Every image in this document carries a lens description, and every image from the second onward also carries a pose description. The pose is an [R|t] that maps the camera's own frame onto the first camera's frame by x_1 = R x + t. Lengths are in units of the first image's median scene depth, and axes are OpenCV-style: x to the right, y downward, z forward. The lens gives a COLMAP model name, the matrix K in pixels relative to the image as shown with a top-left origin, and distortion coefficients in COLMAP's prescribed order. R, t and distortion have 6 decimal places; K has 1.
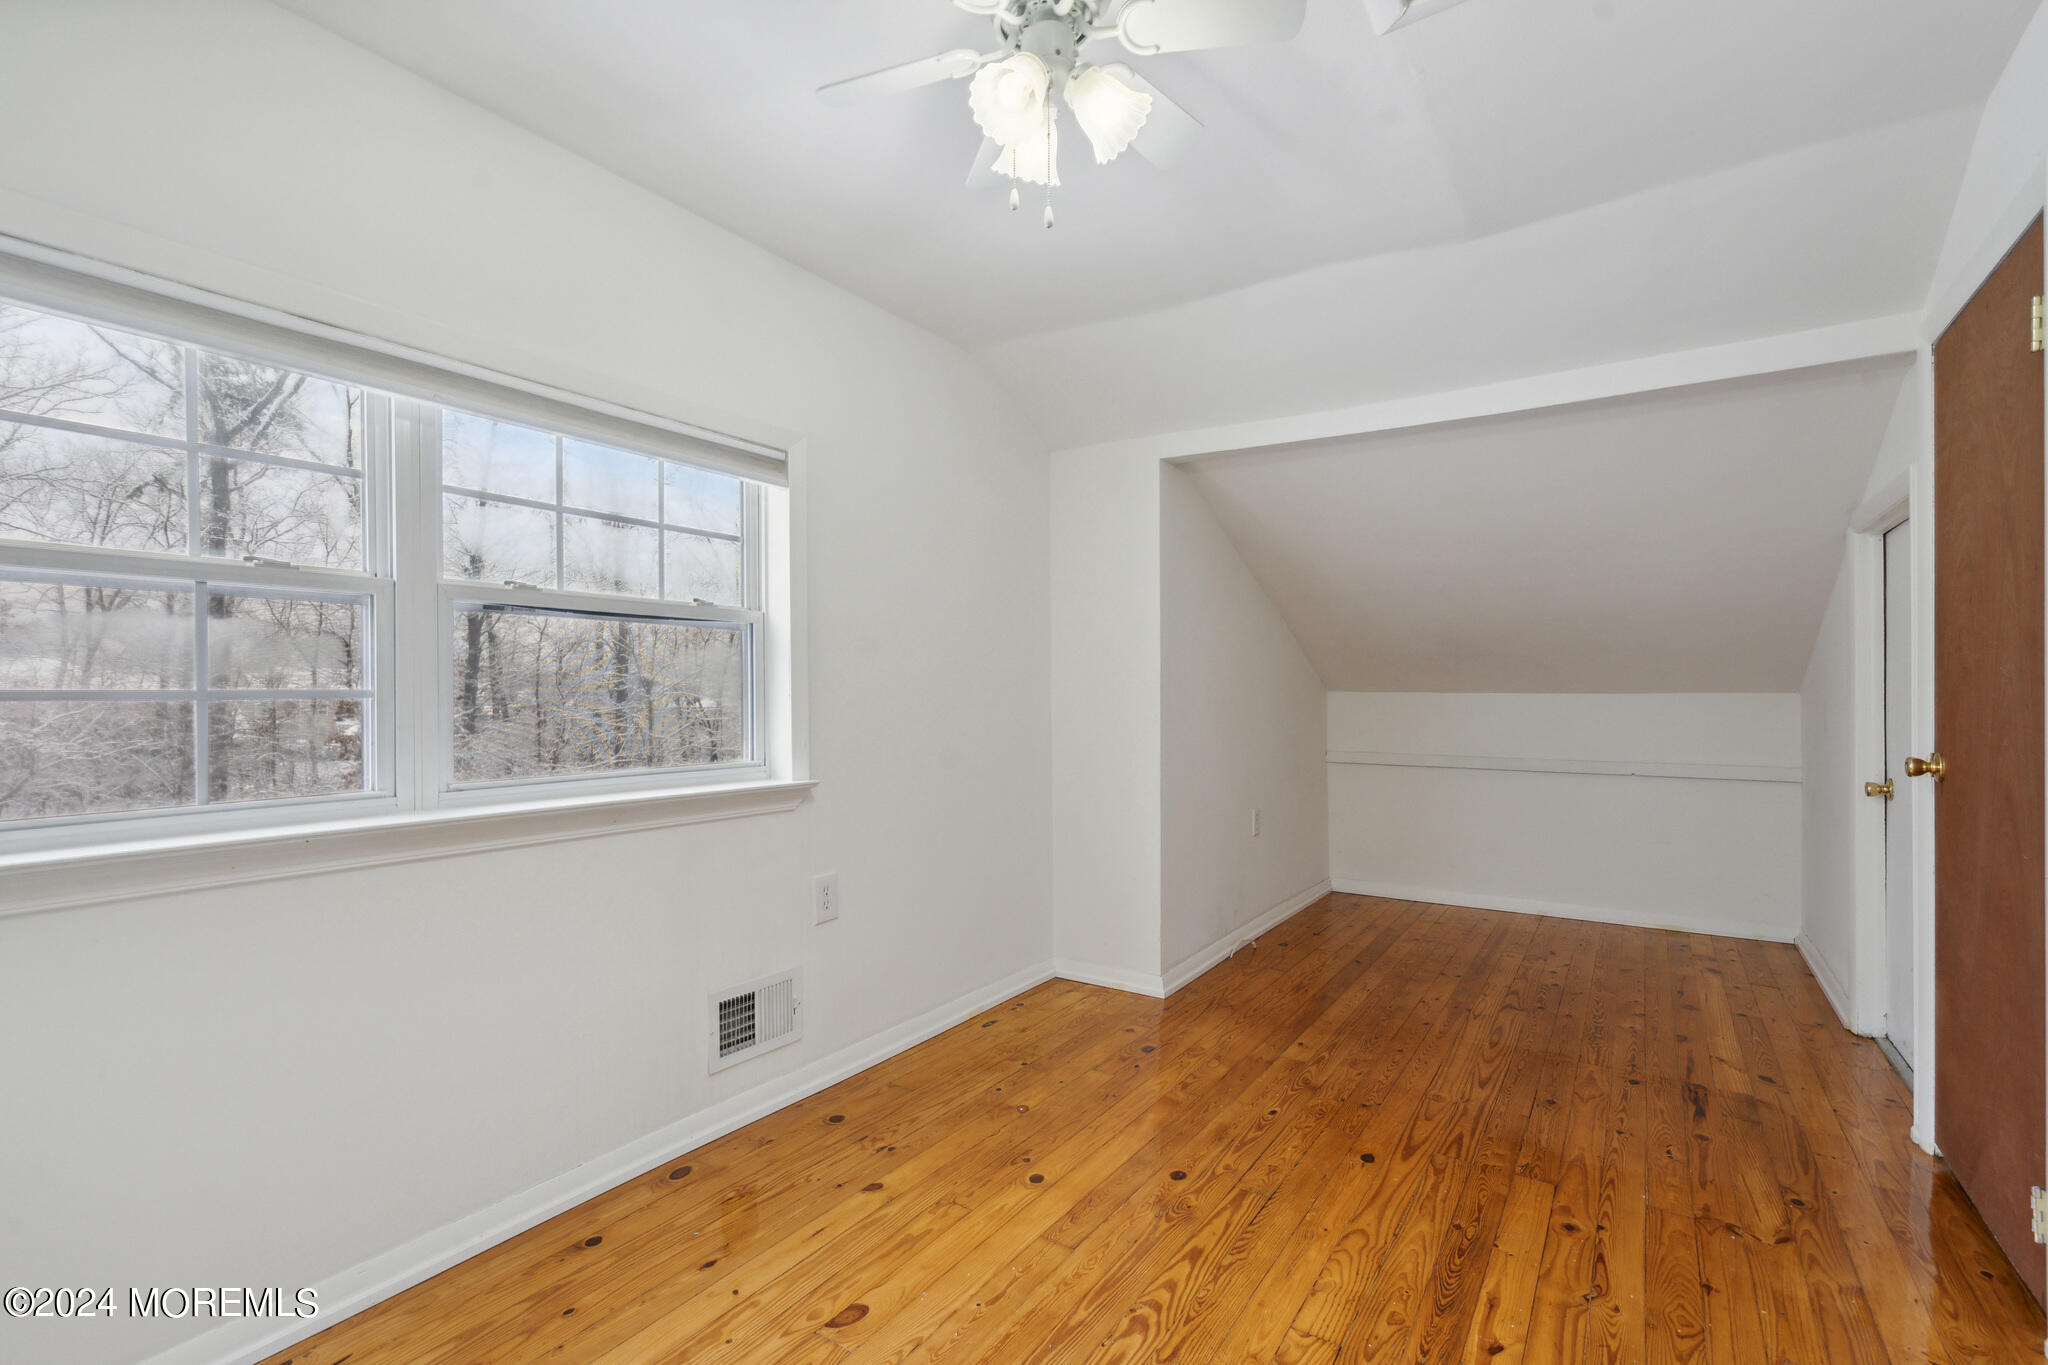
lens RADIAL K [[948.4, 0, 1010.8], [0, 948.4, 697.2], [0, 0, 1]] dist [-0.001595, -0.000019]
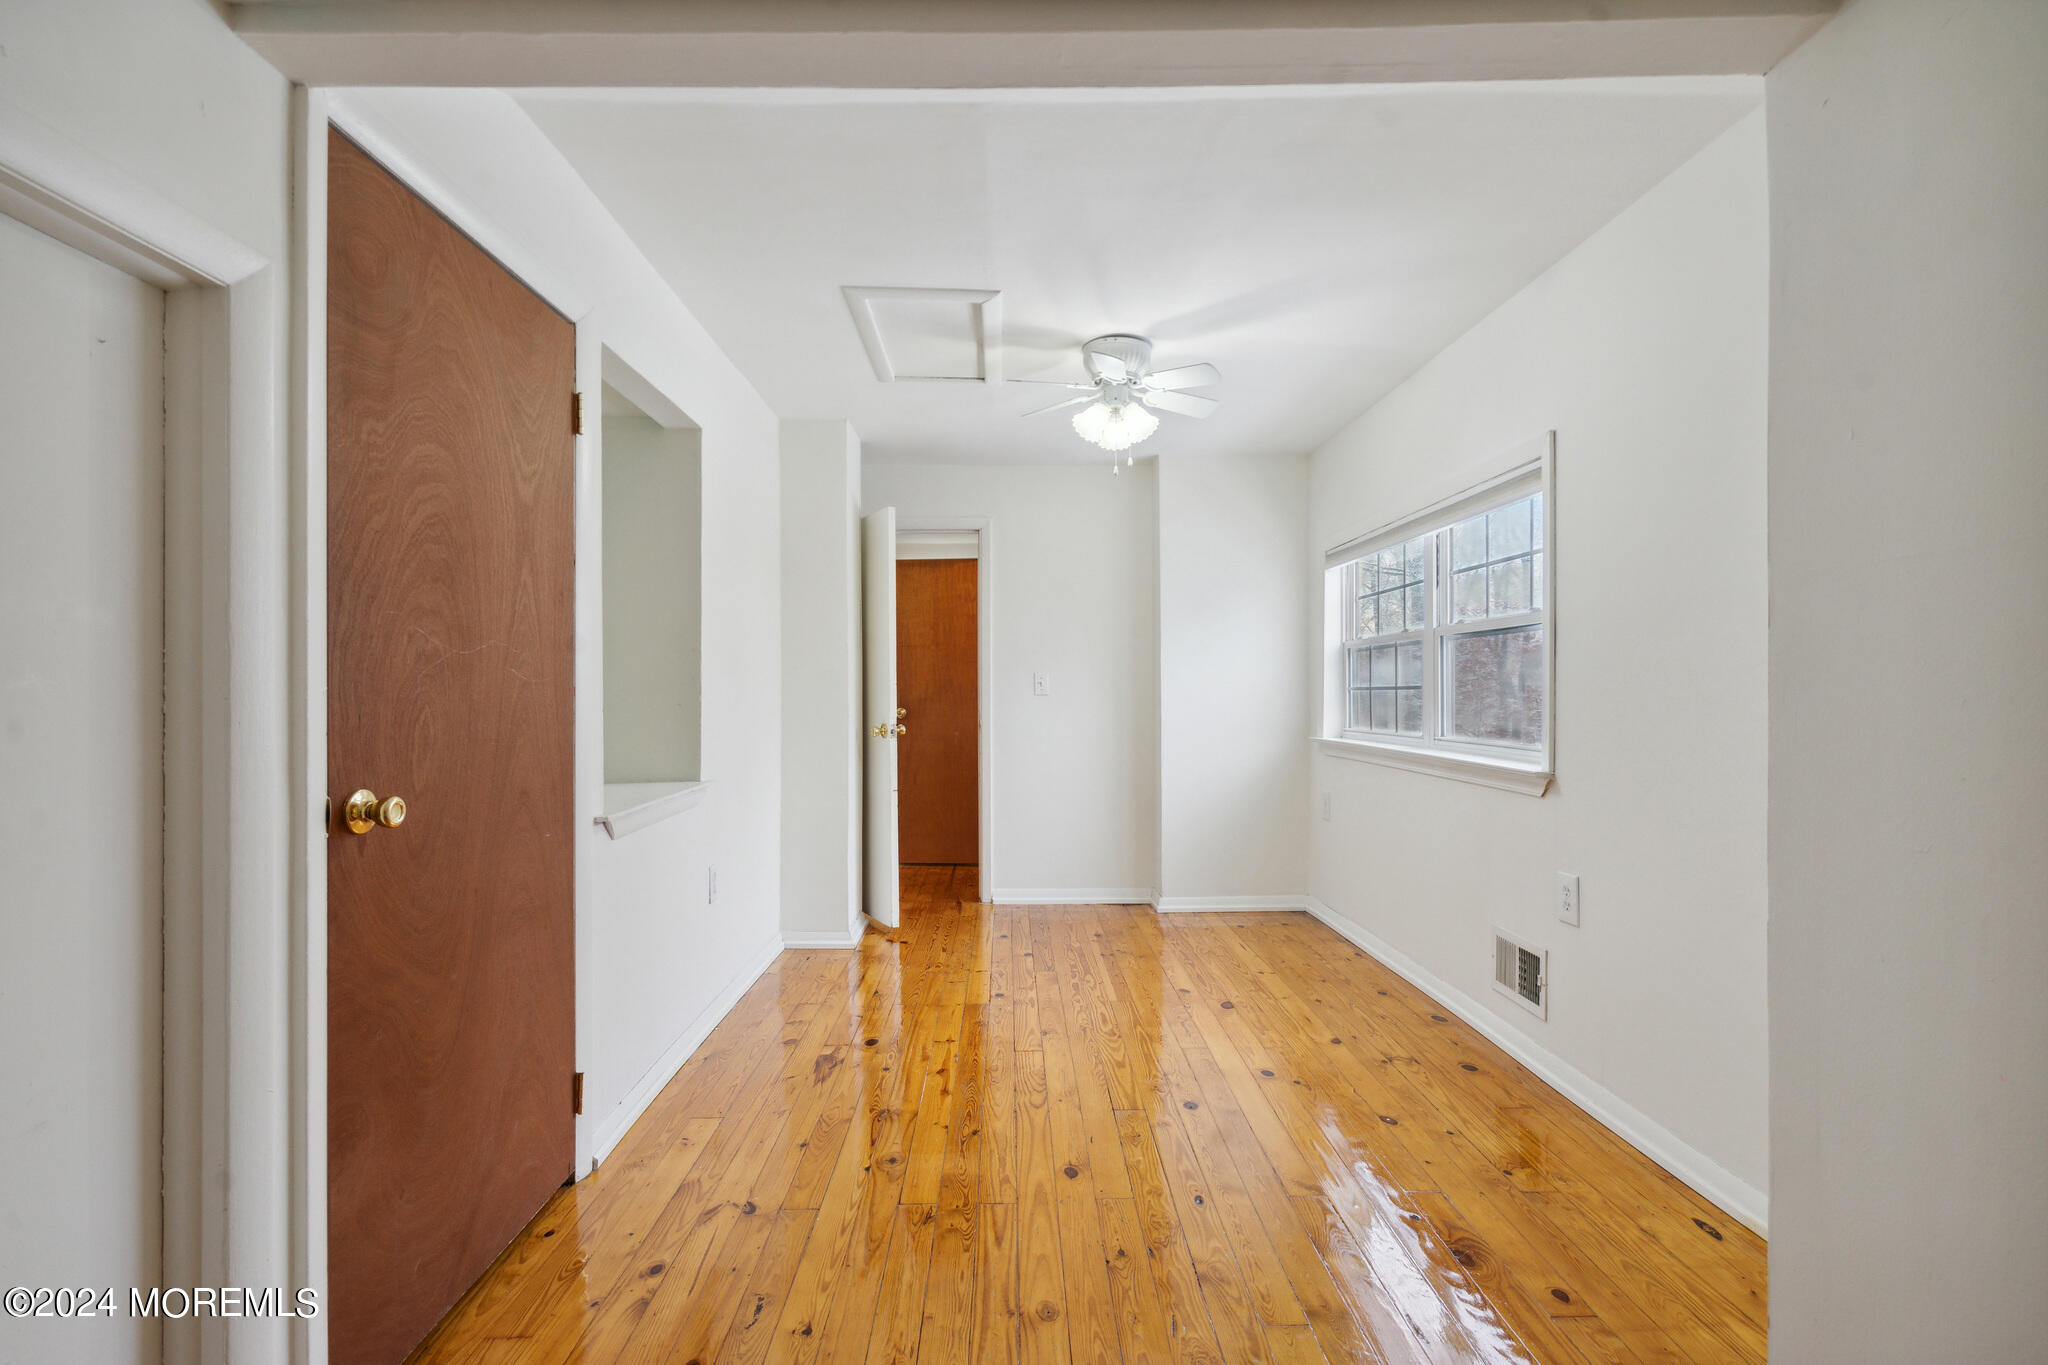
lens RADIAL K [[948.4, 0, 1010.8], [0, 948.4, 697.2], [0, 0, 1]] dist [-0.001595, -0.000019]
pose [[-0.830075, 0.008100, -0.557593, 1.043168], [0.004166, 0.999957, 0.008324, -0.003940], [0.557636, 0.004586, -0.830073, 1.915087]]
